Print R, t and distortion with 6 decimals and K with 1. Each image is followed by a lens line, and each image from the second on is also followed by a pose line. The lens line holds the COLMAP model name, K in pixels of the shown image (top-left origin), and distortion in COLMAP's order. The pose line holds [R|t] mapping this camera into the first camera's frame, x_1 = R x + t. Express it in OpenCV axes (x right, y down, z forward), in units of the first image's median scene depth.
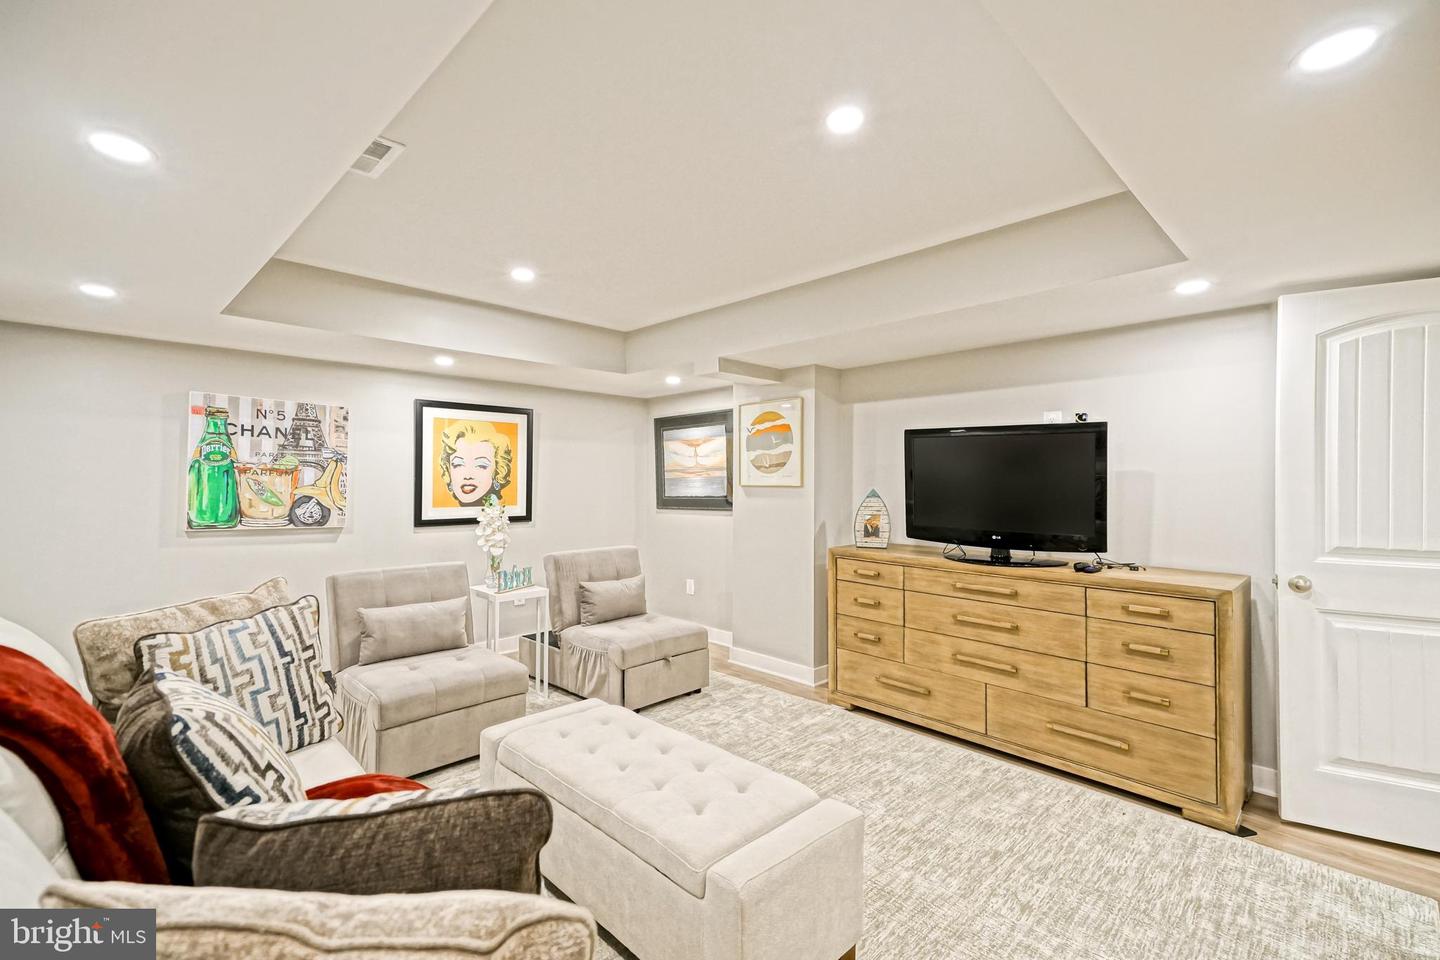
lens RADIAL K [[639.5, 0, 714.6], [0, 639.5, 475.7], [0, 0, 1]] dist [0.042601, -0.002741]
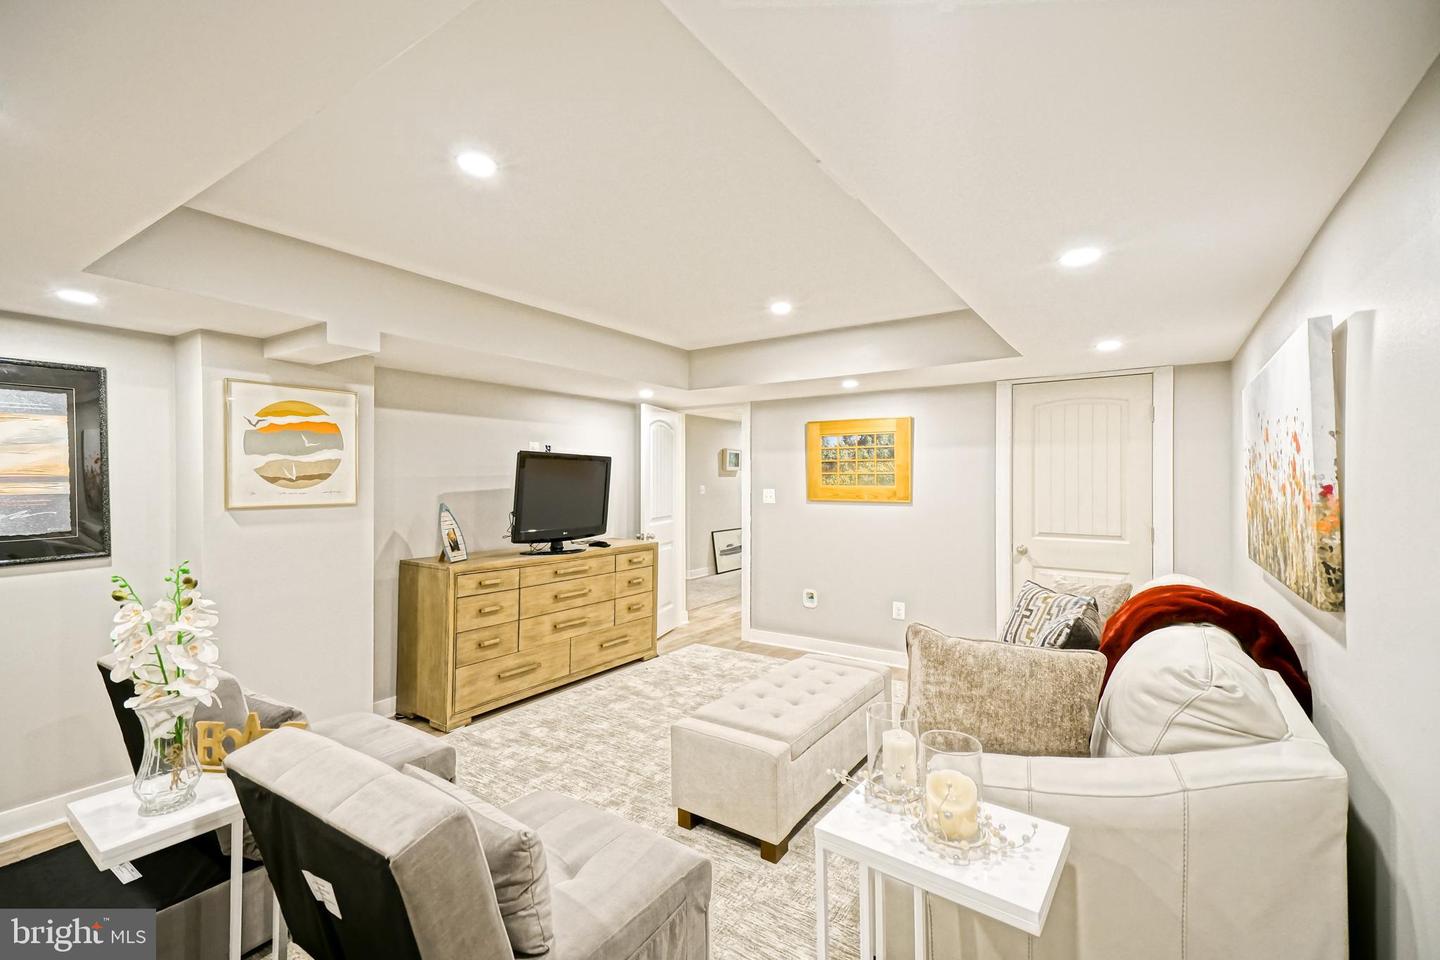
lens RADIAL K [[639.5, 0, 724.0], [0, 639.5, 486.1], [0, 0, 1]] dist [0.042601, -0.002741]
pose [[-0.211206, -0.007850, 0.977410, -0.844586], [-0.002142, 0.999969, 0.007568, -0.015185], [-0.977439, -0.000495, -0.211216, 0.815657]]
